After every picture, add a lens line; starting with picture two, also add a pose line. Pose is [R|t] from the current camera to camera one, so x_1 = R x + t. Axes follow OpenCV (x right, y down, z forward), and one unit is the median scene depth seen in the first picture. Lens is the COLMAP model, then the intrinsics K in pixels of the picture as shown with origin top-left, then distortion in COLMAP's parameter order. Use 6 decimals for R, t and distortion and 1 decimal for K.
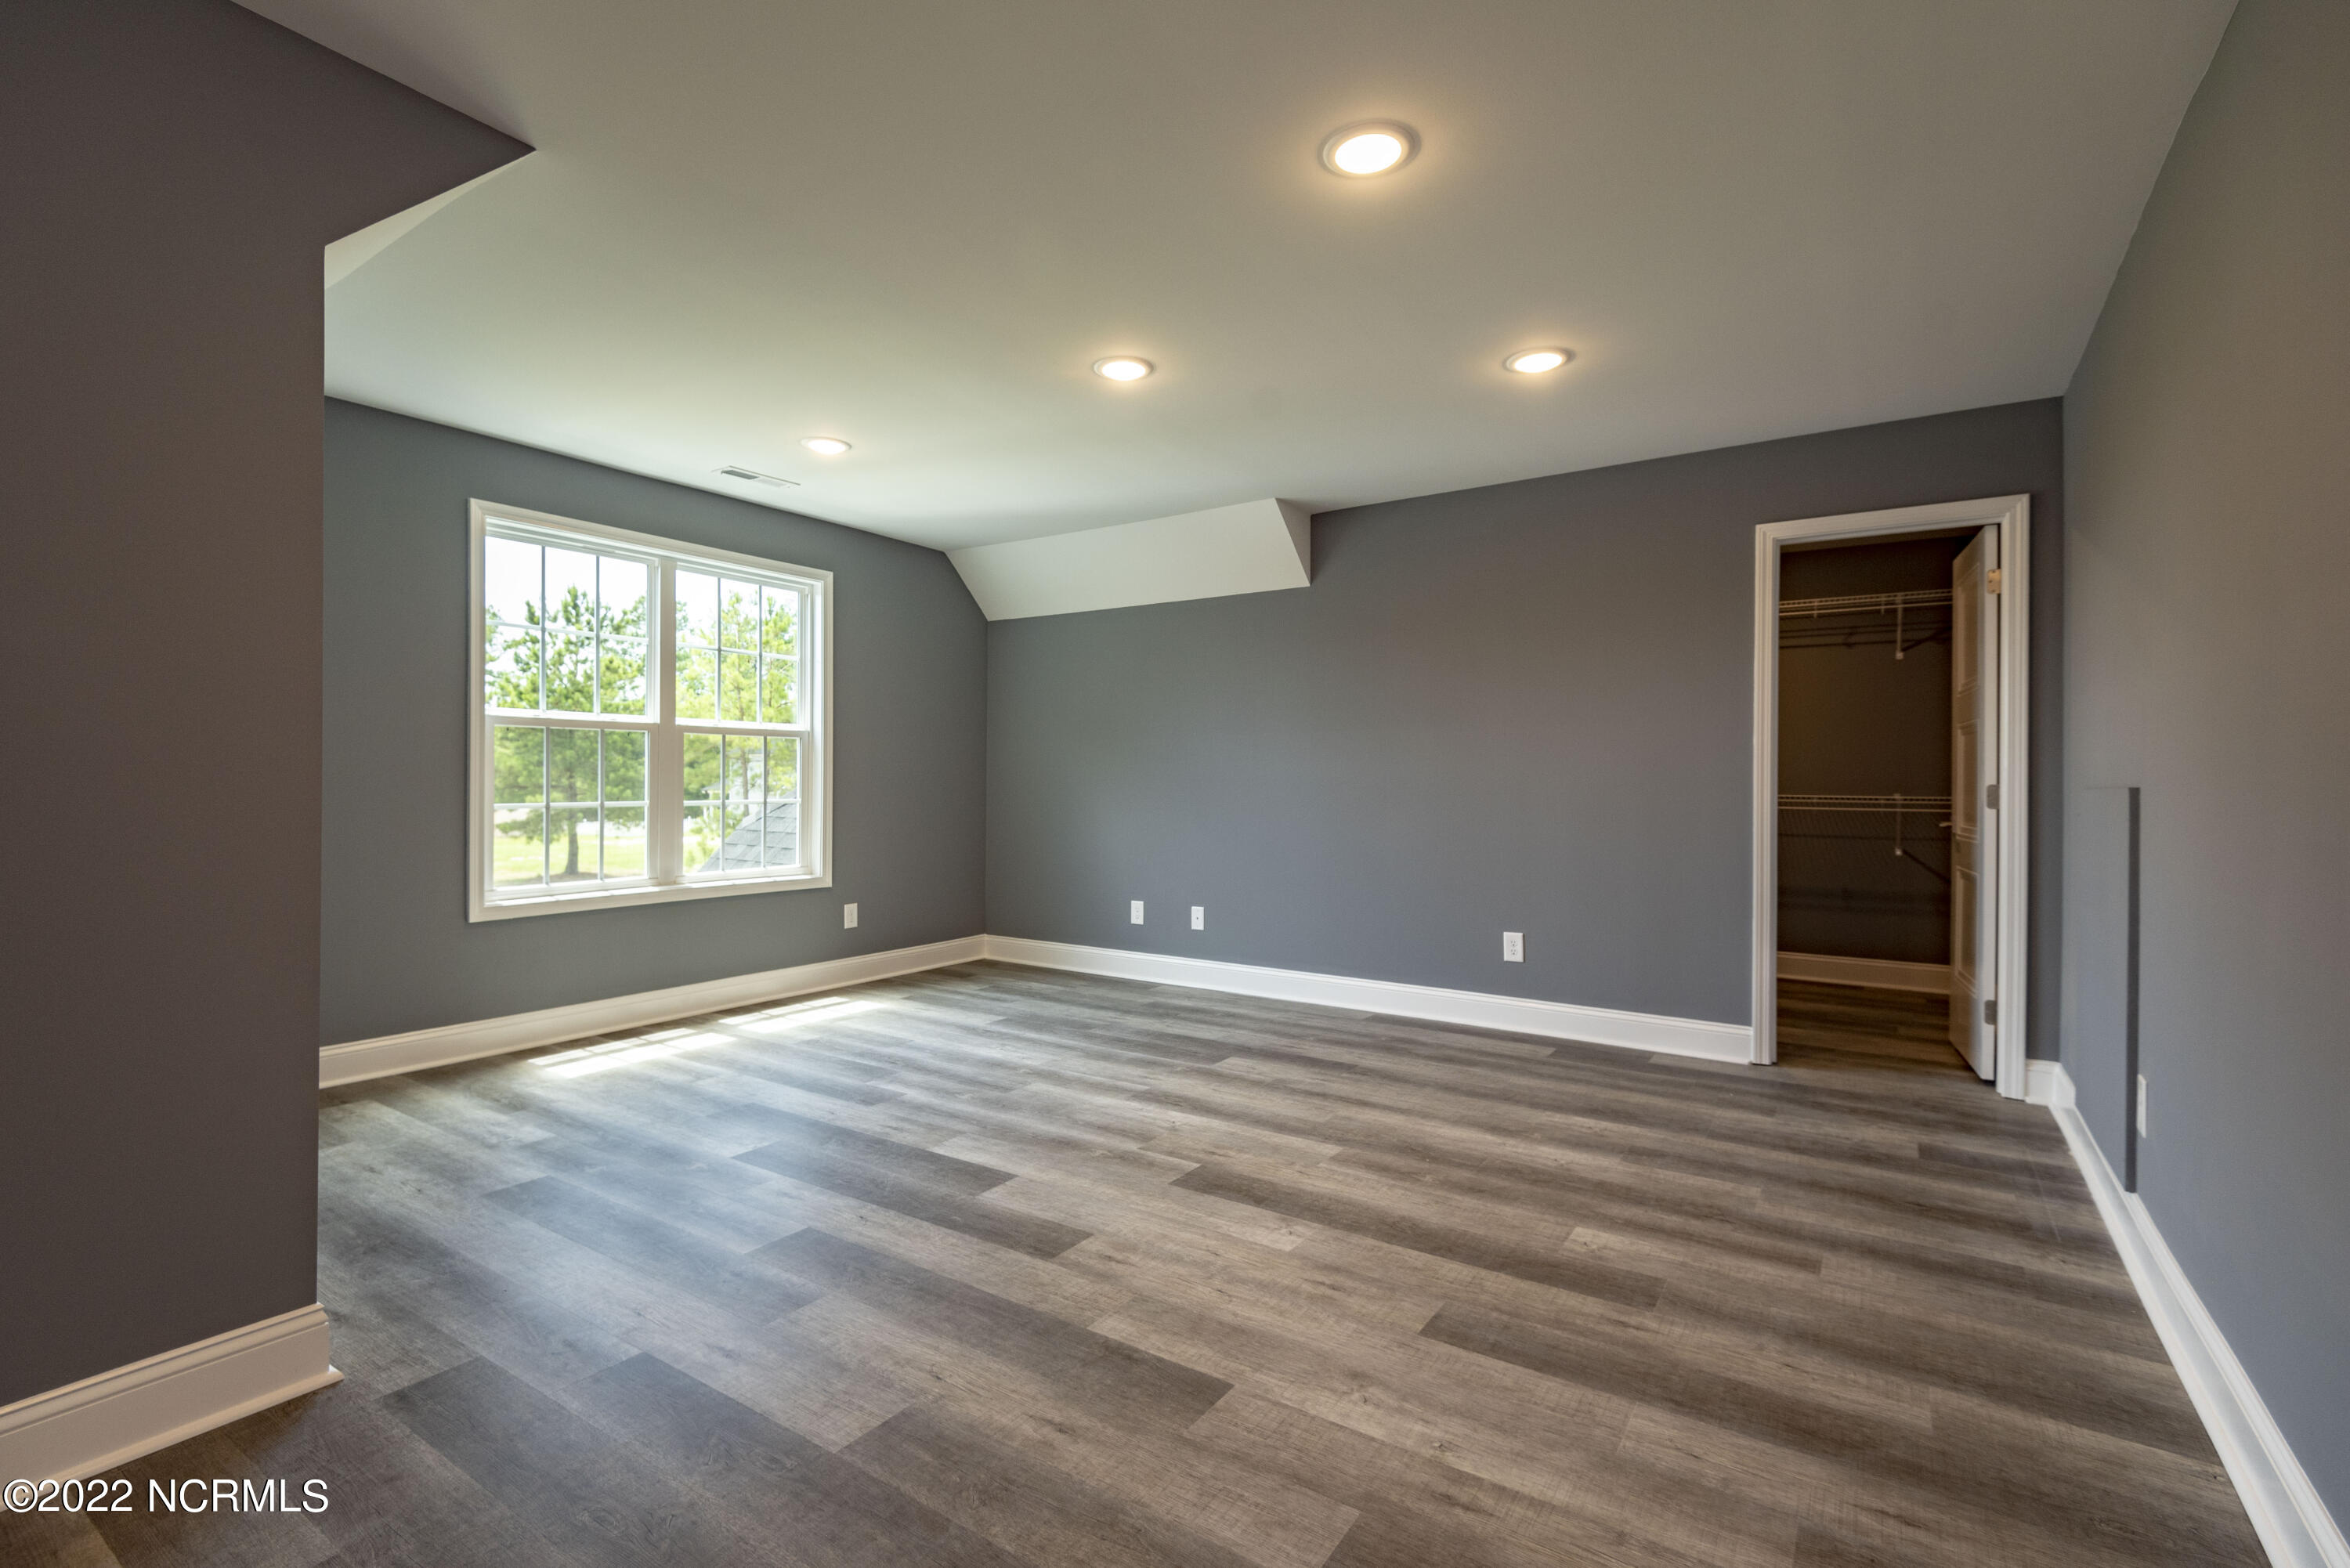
lens RADIAL K [[1069.5, 0, 1169.4], [0, 1069.5, 777.8], [0, 0, 1]] dist [0.021166, -0.002884]
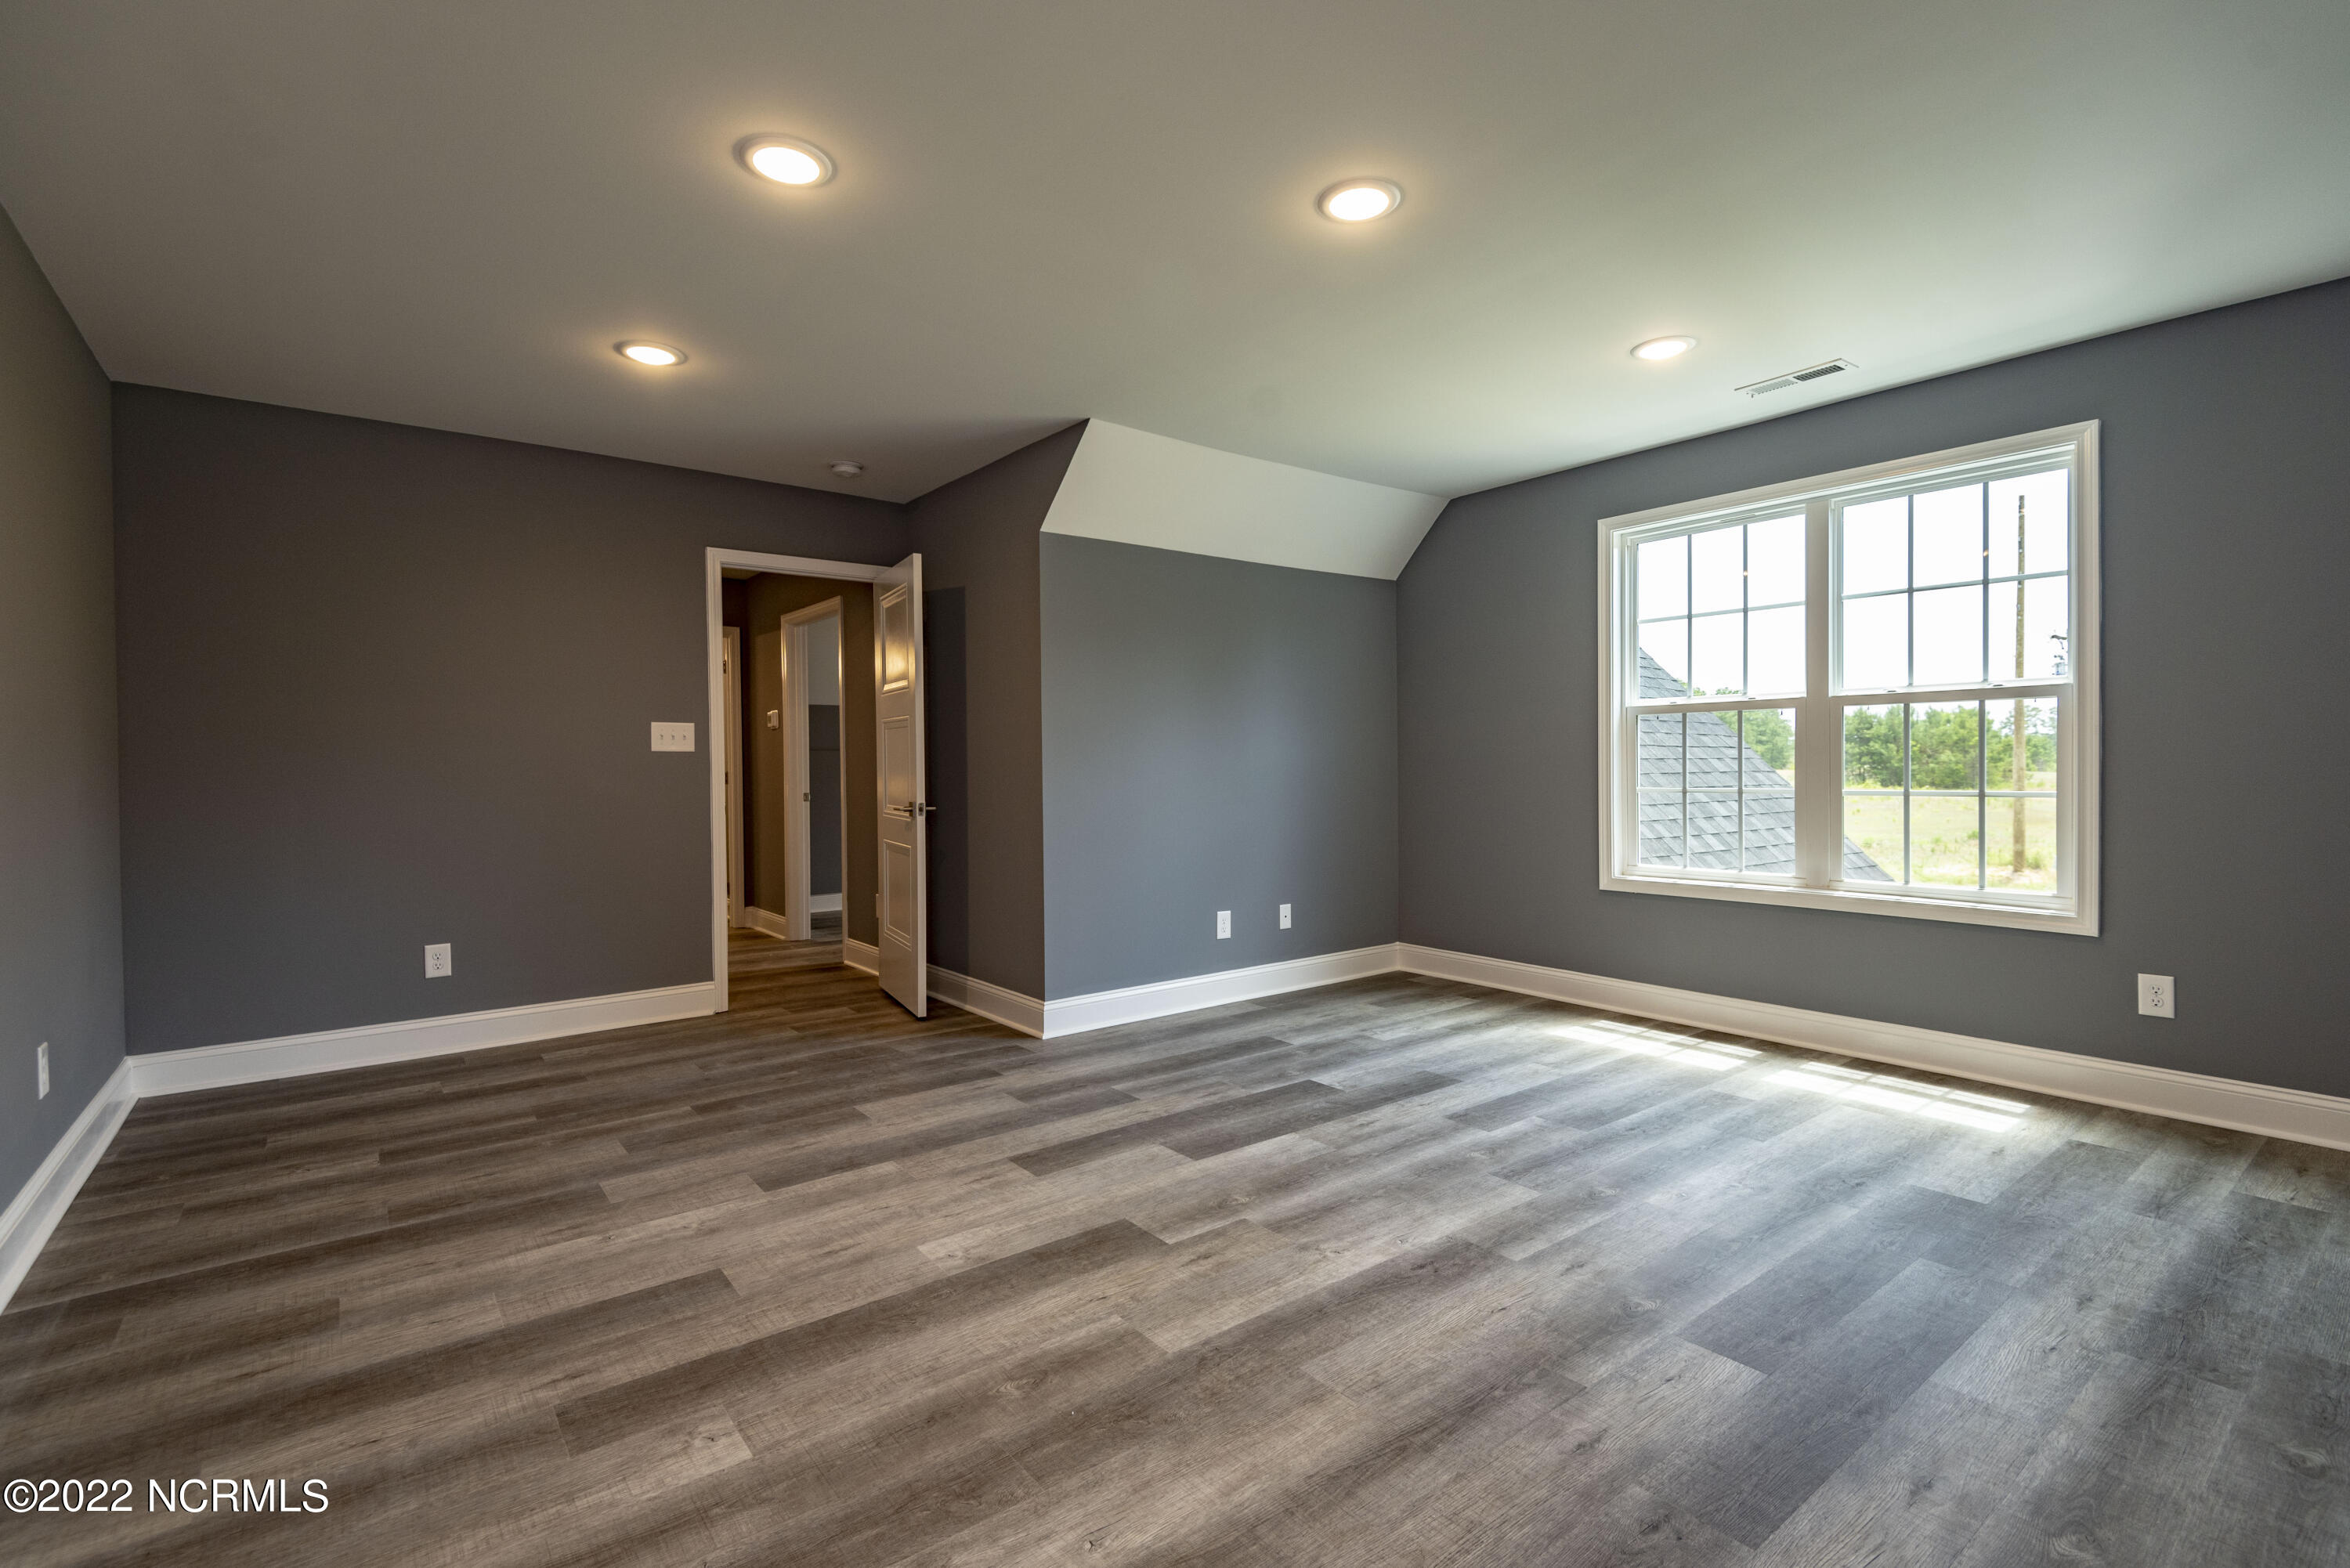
lens RADIAL K [[1069.5, 0, 1172.8], [0, 1069.5, 790.1], [0, 0, 1]] dist [0.021166, -0.002884]
pose [[-0.316821, 0.023702, -0.948189, 0.843089], [0.008278, 0.999719, 0.022224, -0.001168], [0.948449, -0.000808, -0.316929, 1.341641]]
